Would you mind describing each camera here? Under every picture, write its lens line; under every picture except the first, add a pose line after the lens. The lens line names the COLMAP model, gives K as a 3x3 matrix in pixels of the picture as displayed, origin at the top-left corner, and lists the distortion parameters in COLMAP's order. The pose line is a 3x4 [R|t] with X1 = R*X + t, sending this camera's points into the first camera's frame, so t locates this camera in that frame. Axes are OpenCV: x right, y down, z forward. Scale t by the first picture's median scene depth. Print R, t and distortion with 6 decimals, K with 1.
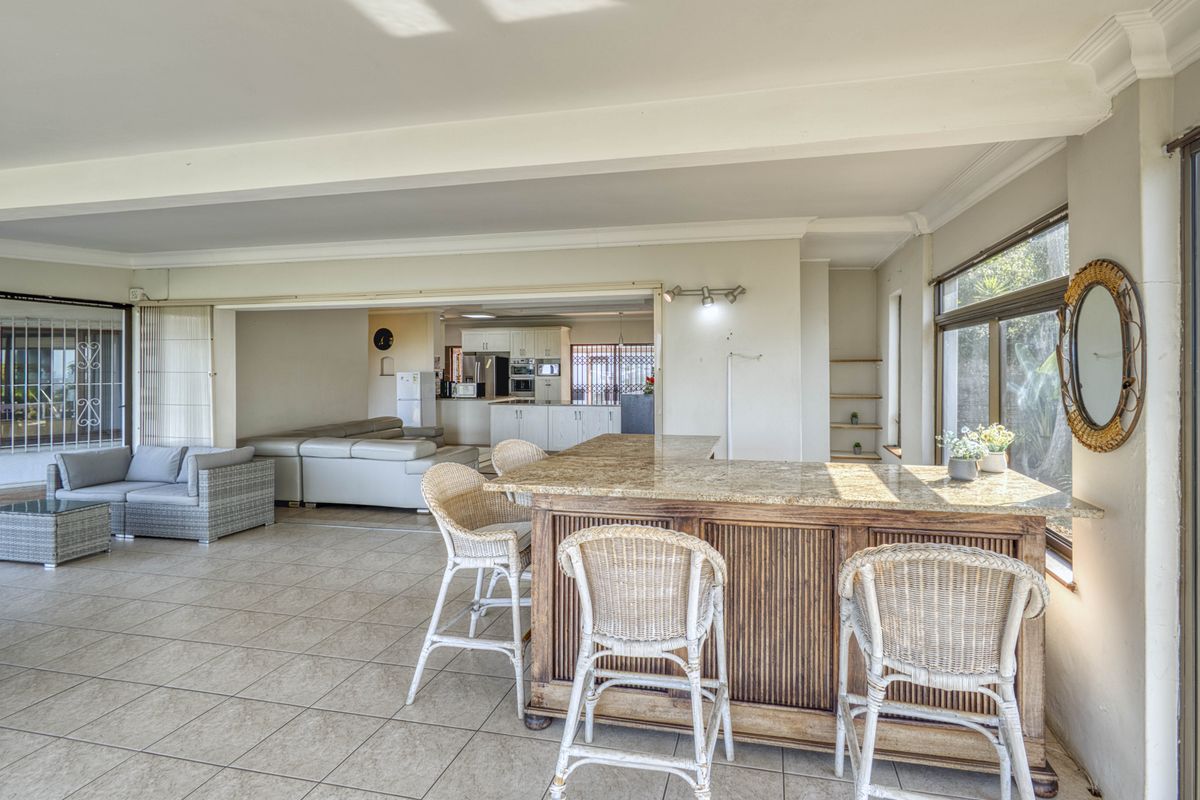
lens RADIAL K [[599.0, 0, 632.5], [0, 599.0, 372.2], [0, 0, 1]] dist [0.000380, 0.000293]
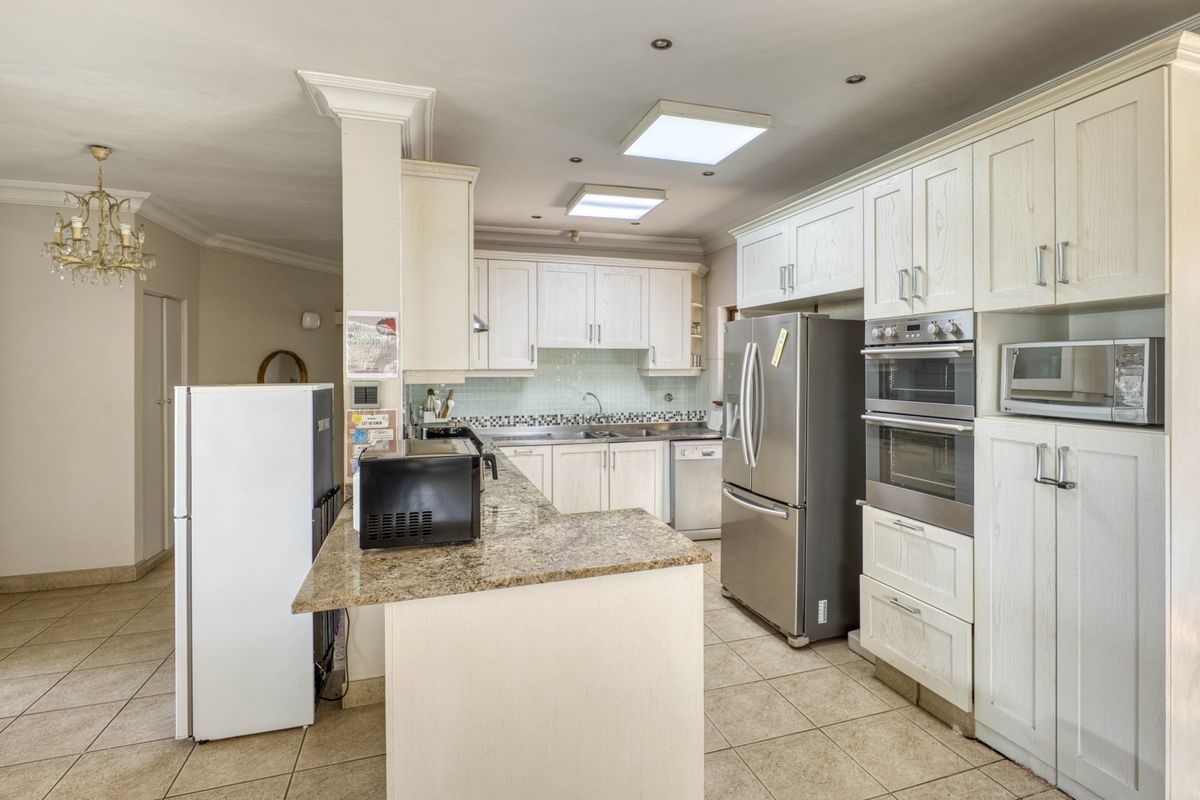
lens RADIAL K [[599.0, 0, 632.5], [0, 599.0, 372.2], [0, 0, 1]] dist [0.000380, 0.000293]
pose [[0.533018, 0.014498, -0.845980, -0.070301], [-0.007452, 0.999895, 0.012441, -0.007256], [0.846071, -0.000327, 0.533070, 0.821421]]
